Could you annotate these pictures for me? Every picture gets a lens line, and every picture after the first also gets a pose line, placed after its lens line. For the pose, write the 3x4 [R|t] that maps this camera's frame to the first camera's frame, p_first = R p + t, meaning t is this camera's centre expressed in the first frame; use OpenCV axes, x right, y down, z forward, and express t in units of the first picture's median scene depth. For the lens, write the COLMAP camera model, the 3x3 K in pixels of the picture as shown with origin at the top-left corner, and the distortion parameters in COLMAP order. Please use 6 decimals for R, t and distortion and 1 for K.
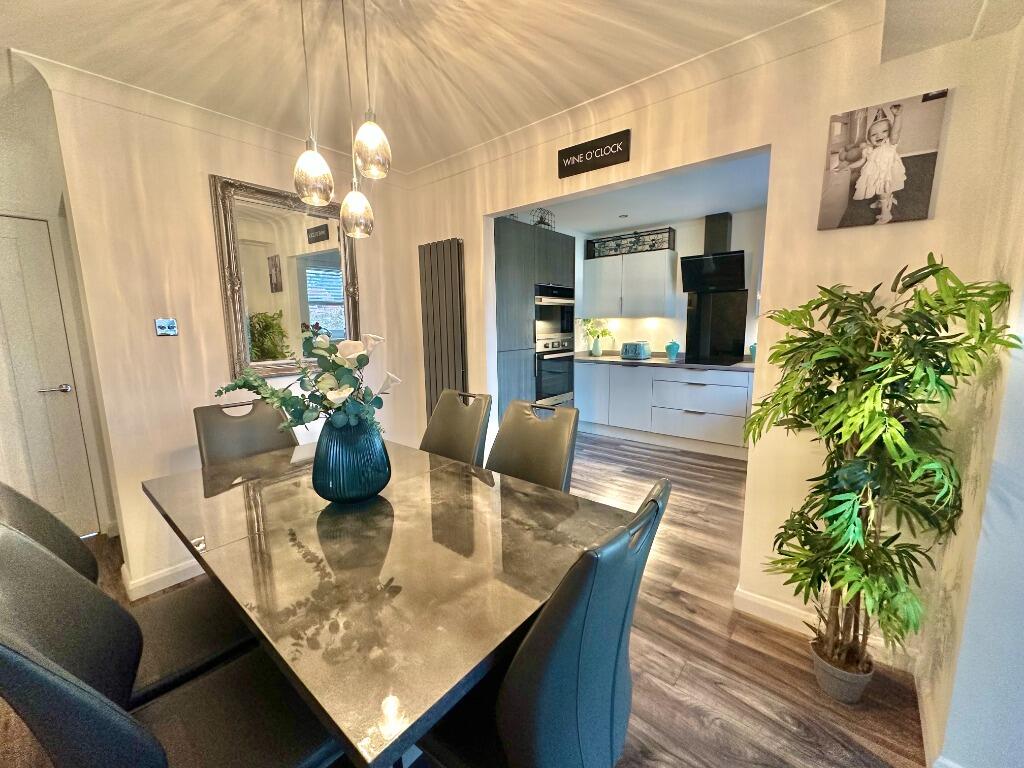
lens RADIAL K [[405.9, 0, 513.0], [0, 405.9, 381.6], [0, 0, 1]] dist [-0.000052, 0.000024]
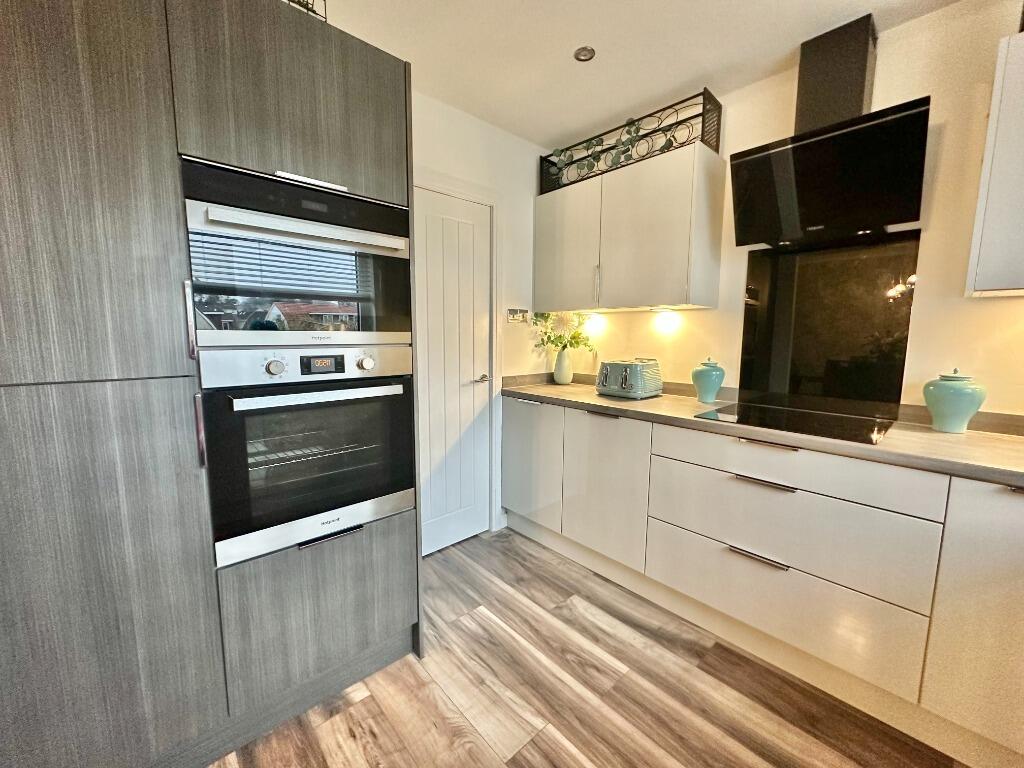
lens RADIAL K [[405.9, 0, 513.0], [0, 405.9, 381.6], [0, 0, 1]] dist [-0.000052, 0.000024]
pose [[0.990609, 0.037223, -0.131557, 0.278834], [-0.040394, 0.998952, -0.021523, -0.068476], [0.130618, 0.026635, 0.991075, 0.618913]]
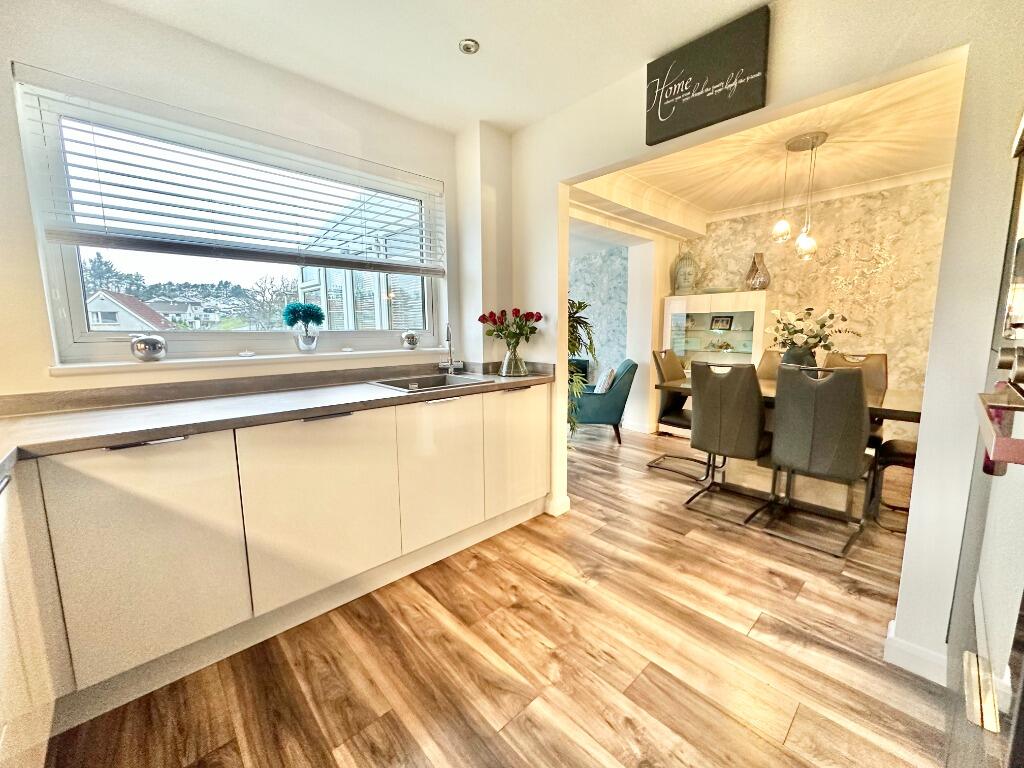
lens RADIAL K [[405.9, 0, 513.0], [0, 405.9, 381.6], [0, 0, 1]] dist [-0.000052, 0.000024]
pose [[-0.992581, 0.004148, 0.121514, 0.271161], [0.037265, 0.961697, 0.271570, -0.124616], [-0.115733, 0.274083, -0.954717, 1.074558]]
